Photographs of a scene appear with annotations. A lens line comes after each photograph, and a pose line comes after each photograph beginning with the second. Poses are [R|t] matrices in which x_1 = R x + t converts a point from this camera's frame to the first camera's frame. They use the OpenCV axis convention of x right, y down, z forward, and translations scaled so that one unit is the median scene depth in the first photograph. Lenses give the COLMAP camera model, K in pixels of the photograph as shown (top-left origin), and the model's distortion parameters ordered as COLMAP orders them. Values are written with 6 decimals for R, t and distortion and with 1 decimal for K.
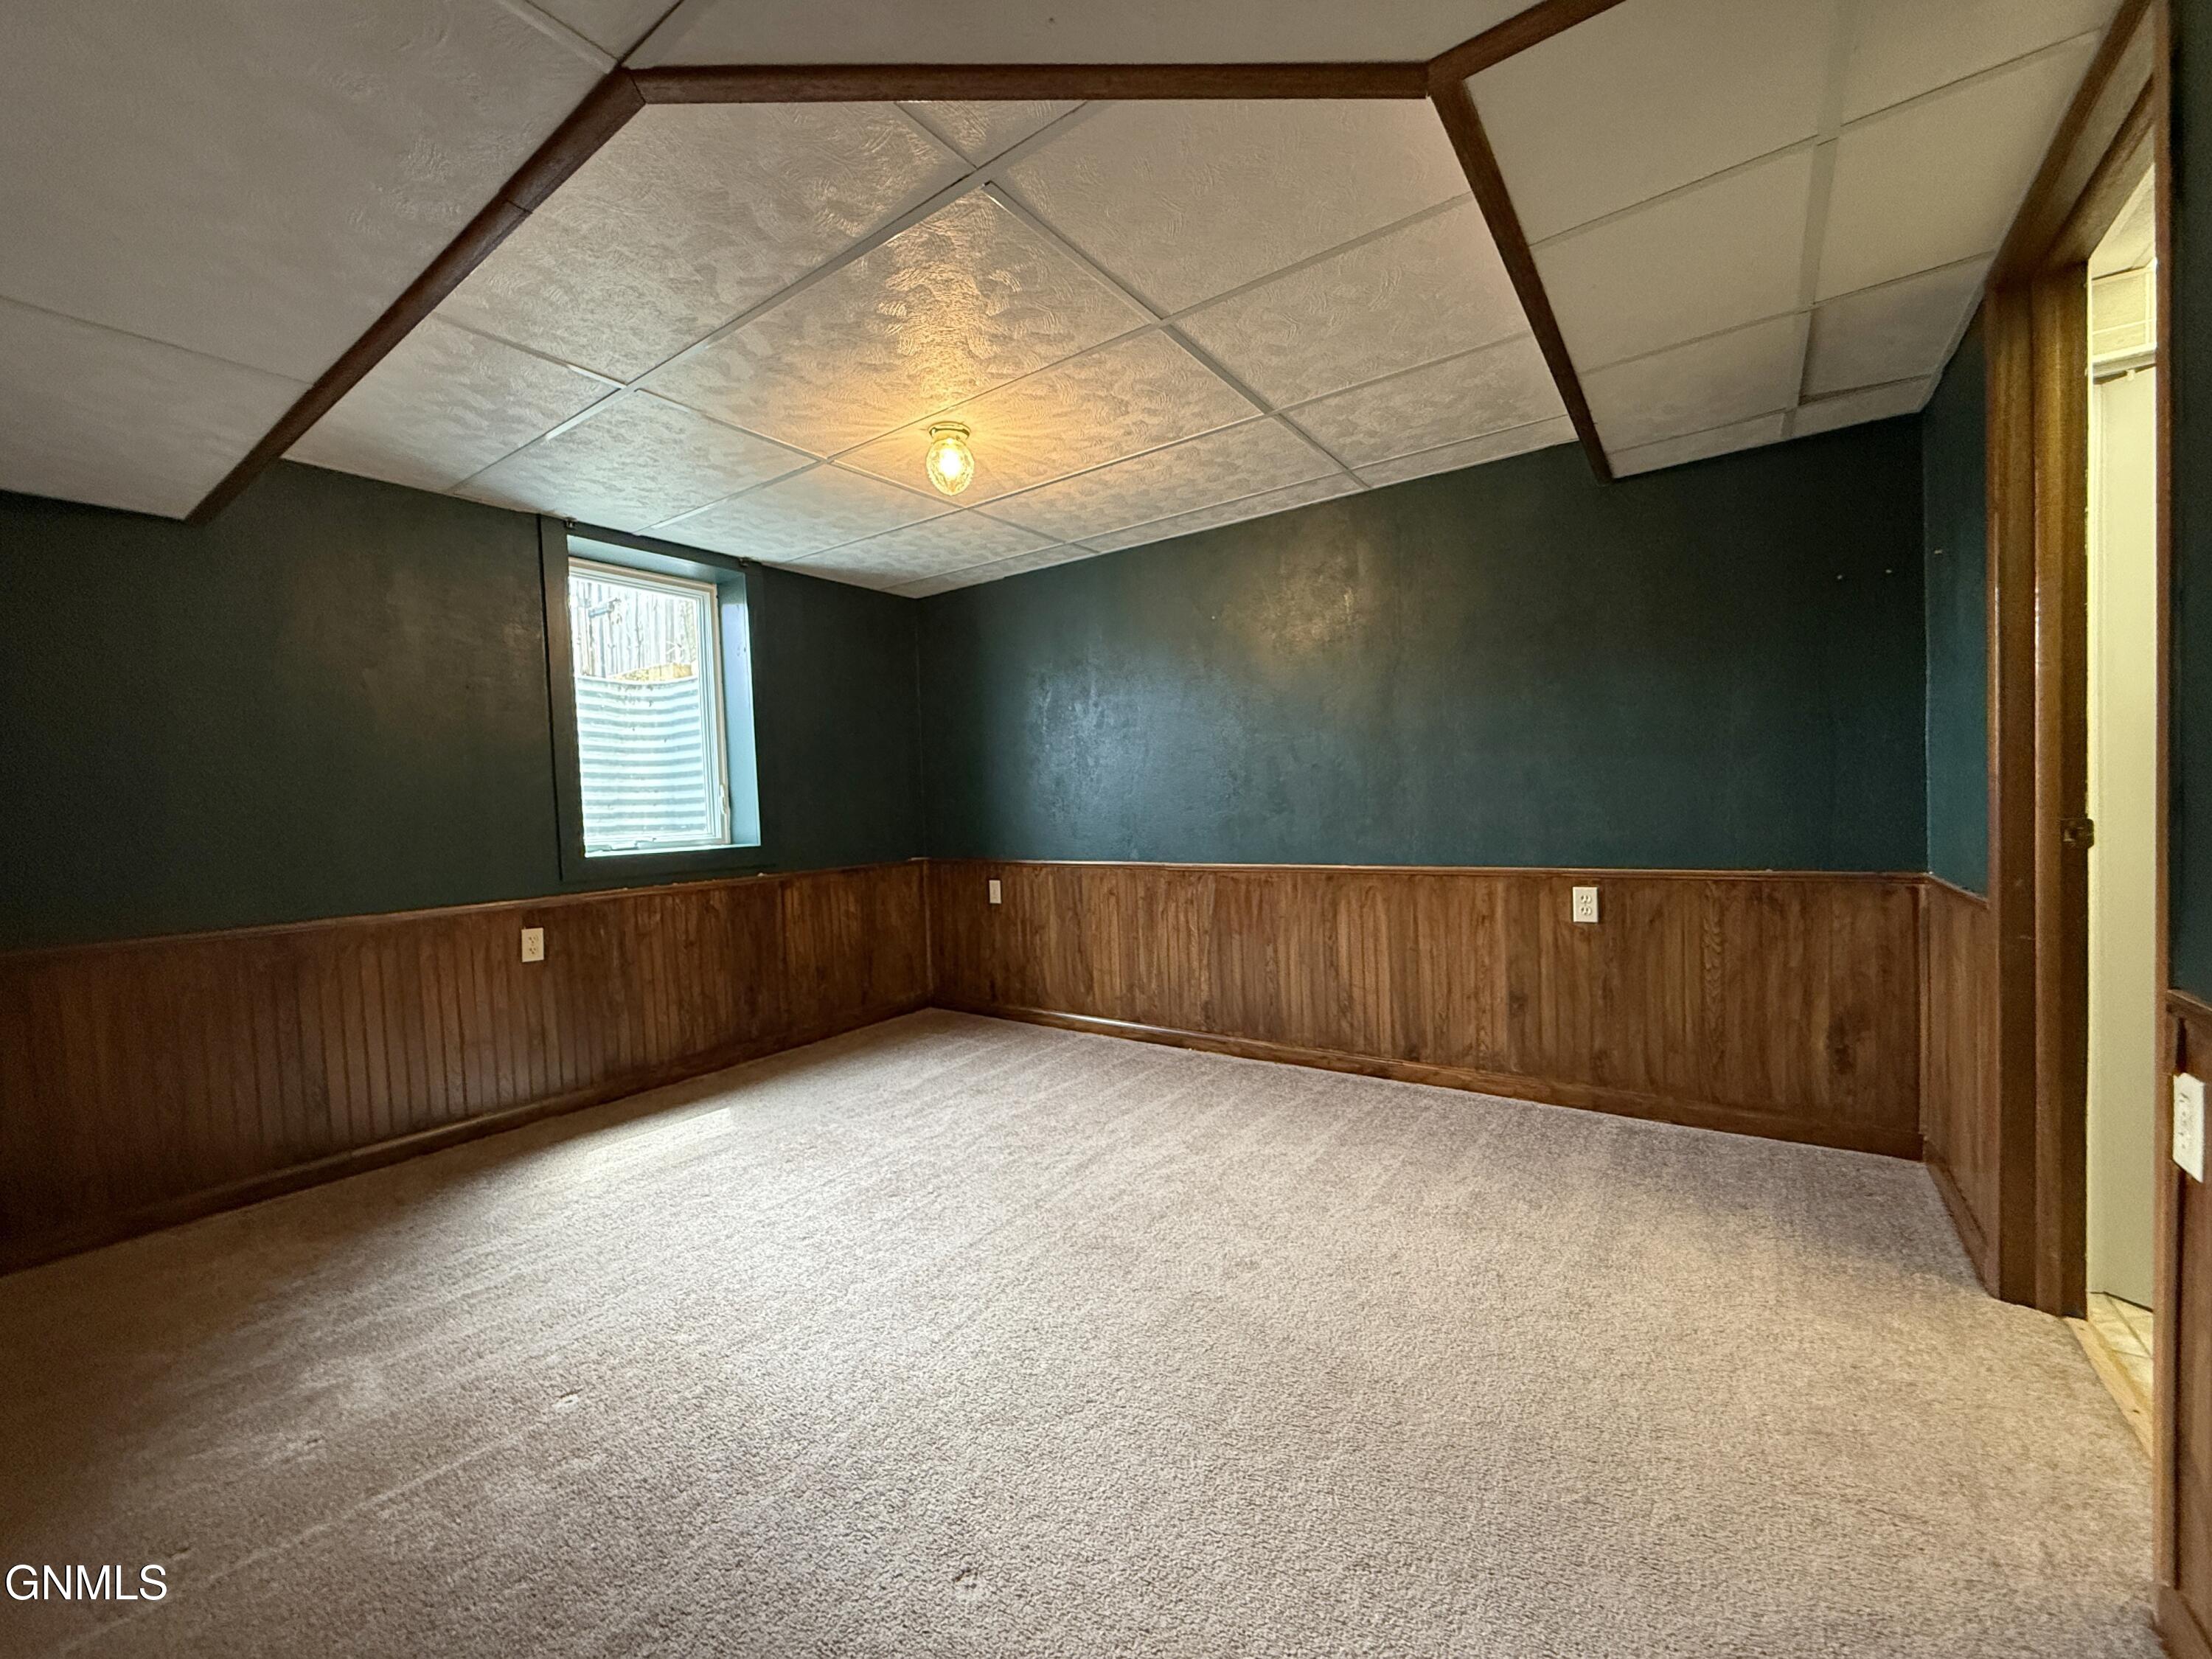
lens RADIAL K [[878.7, 0, 1102.1], [0, 878.7, 830.4], [0, 0, 1]] dist [0.000457, -0.000785]
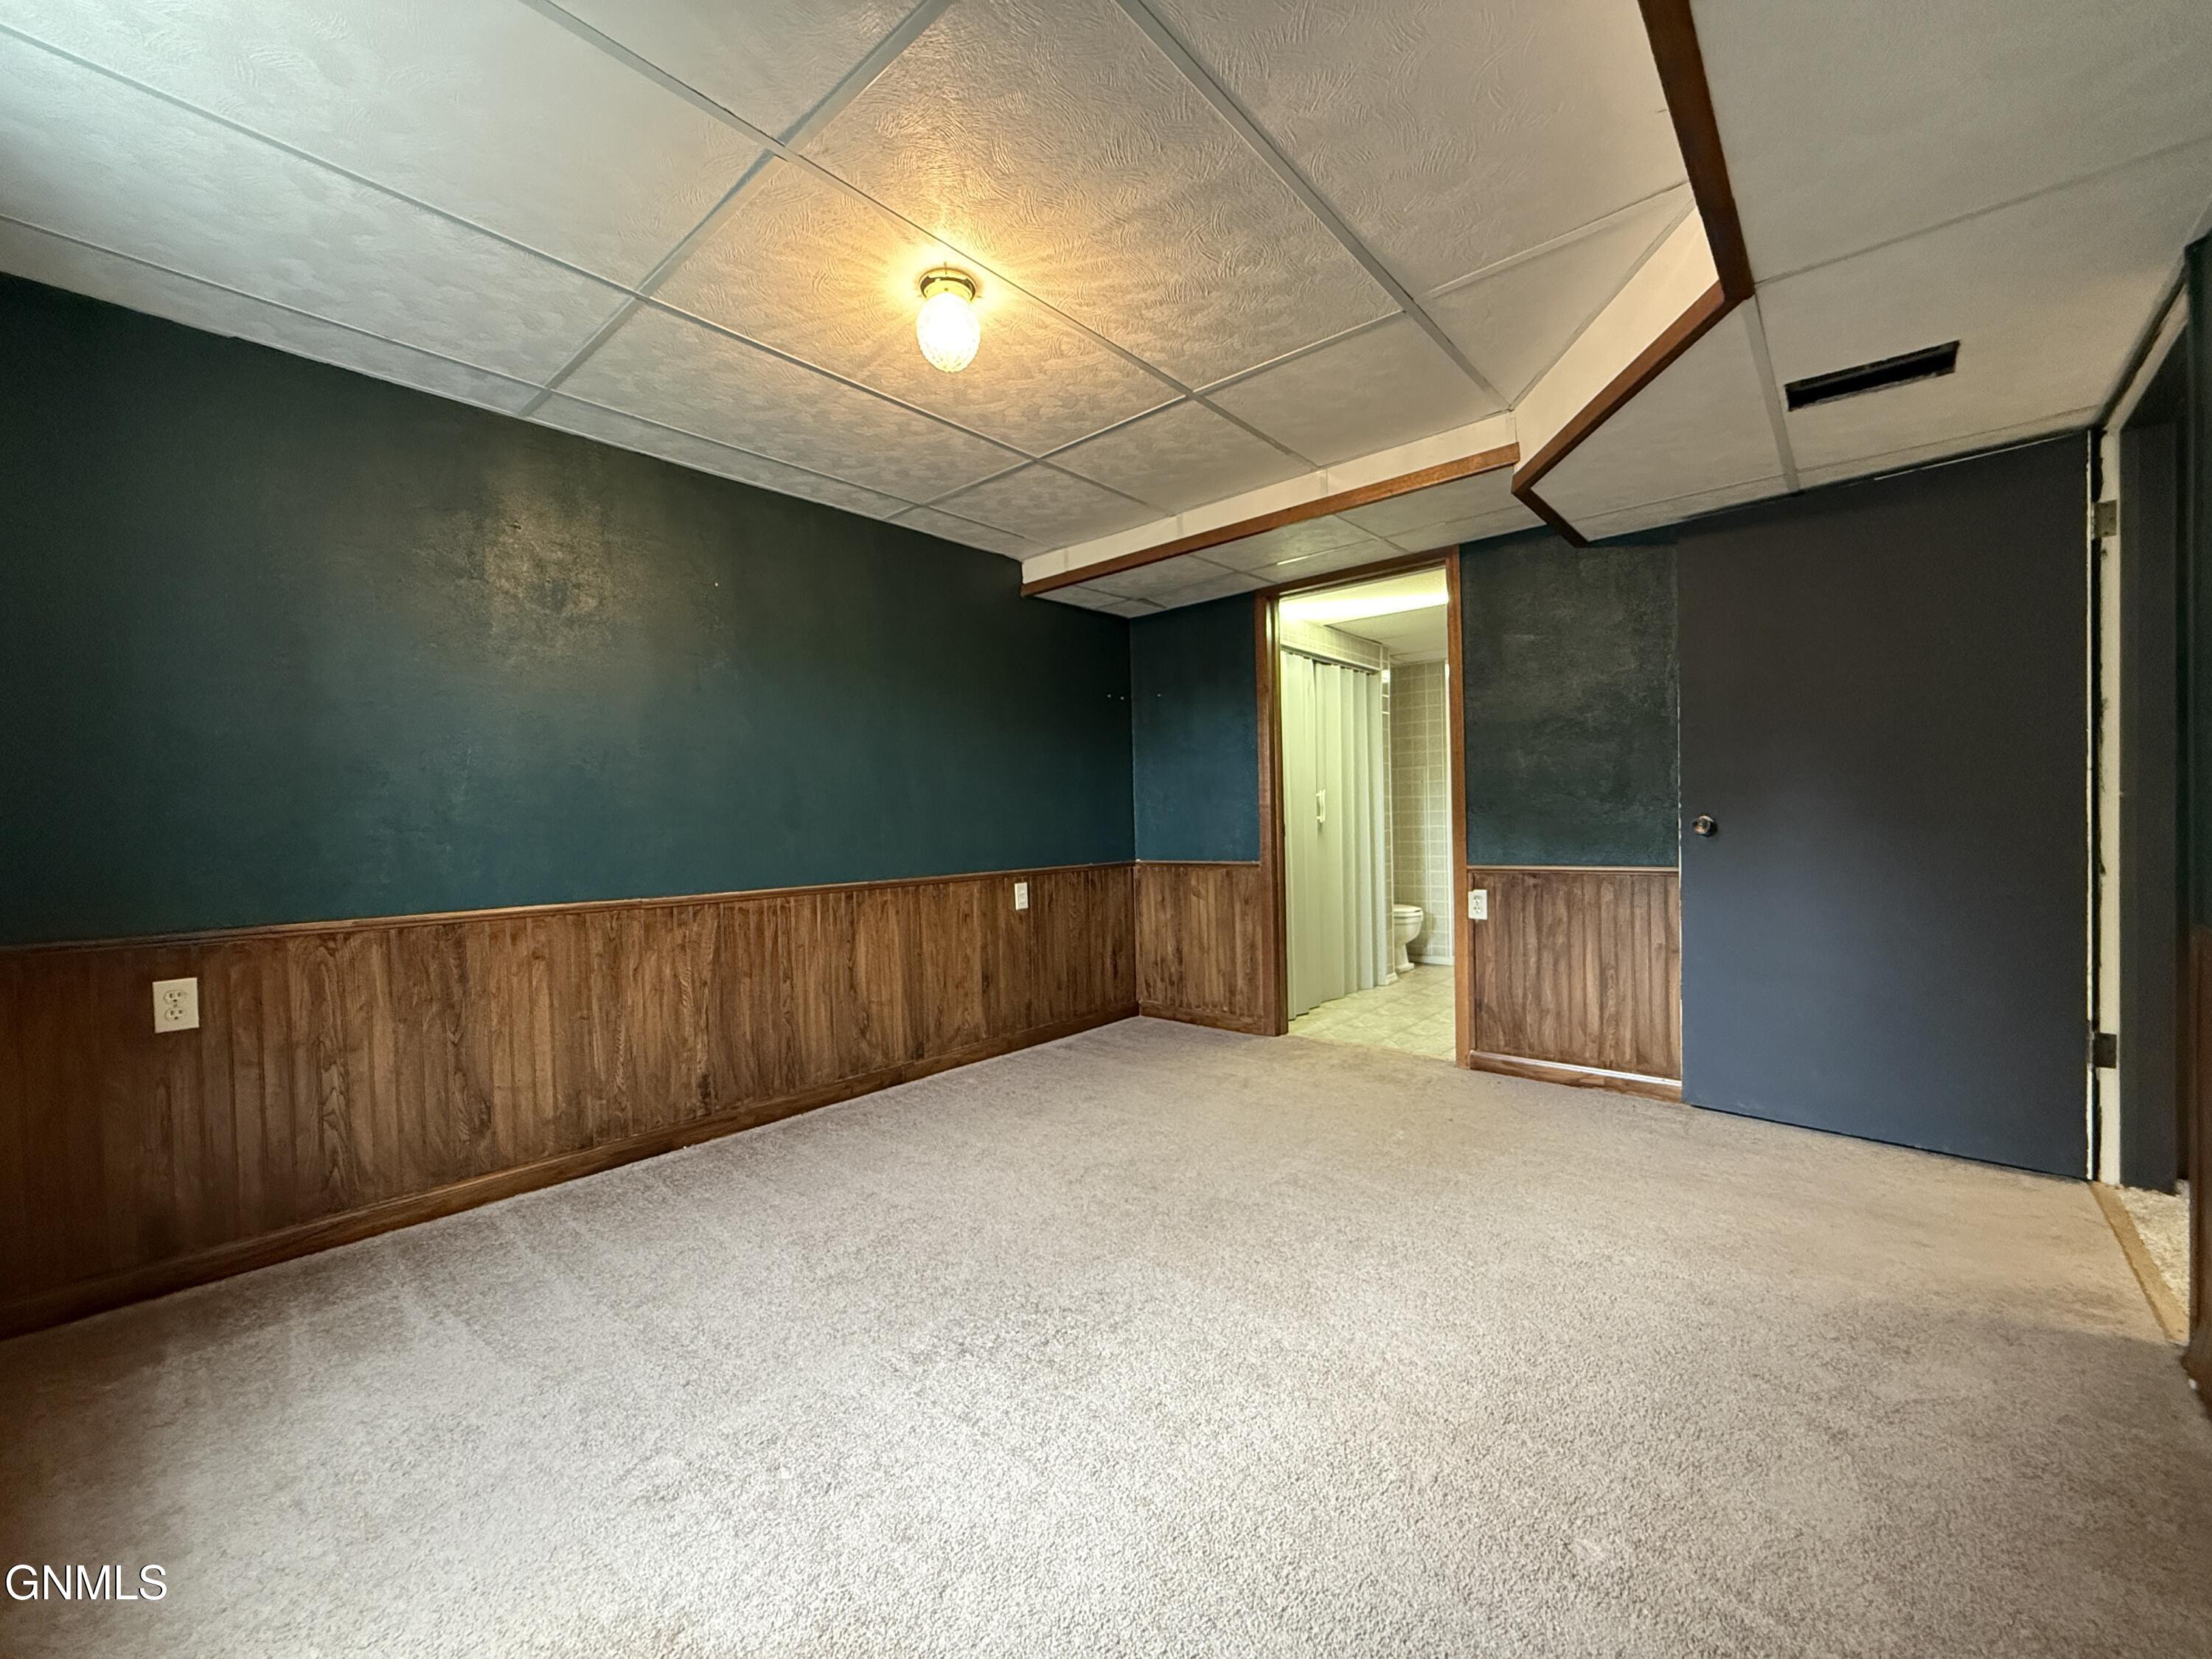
lens RADIAL K [[878.7, 0, 1100.5], [0, 878.7, 834.9], [0, 0, 1]] dist [0.000457, -0.000785]
pose [[0.103327, 0.015233, 0.994531, -0.648693], [0.049105, 0.998585, -0.020397, 0.019527], [-0.993435, 0.050944, 0.102432, 0.603551]]
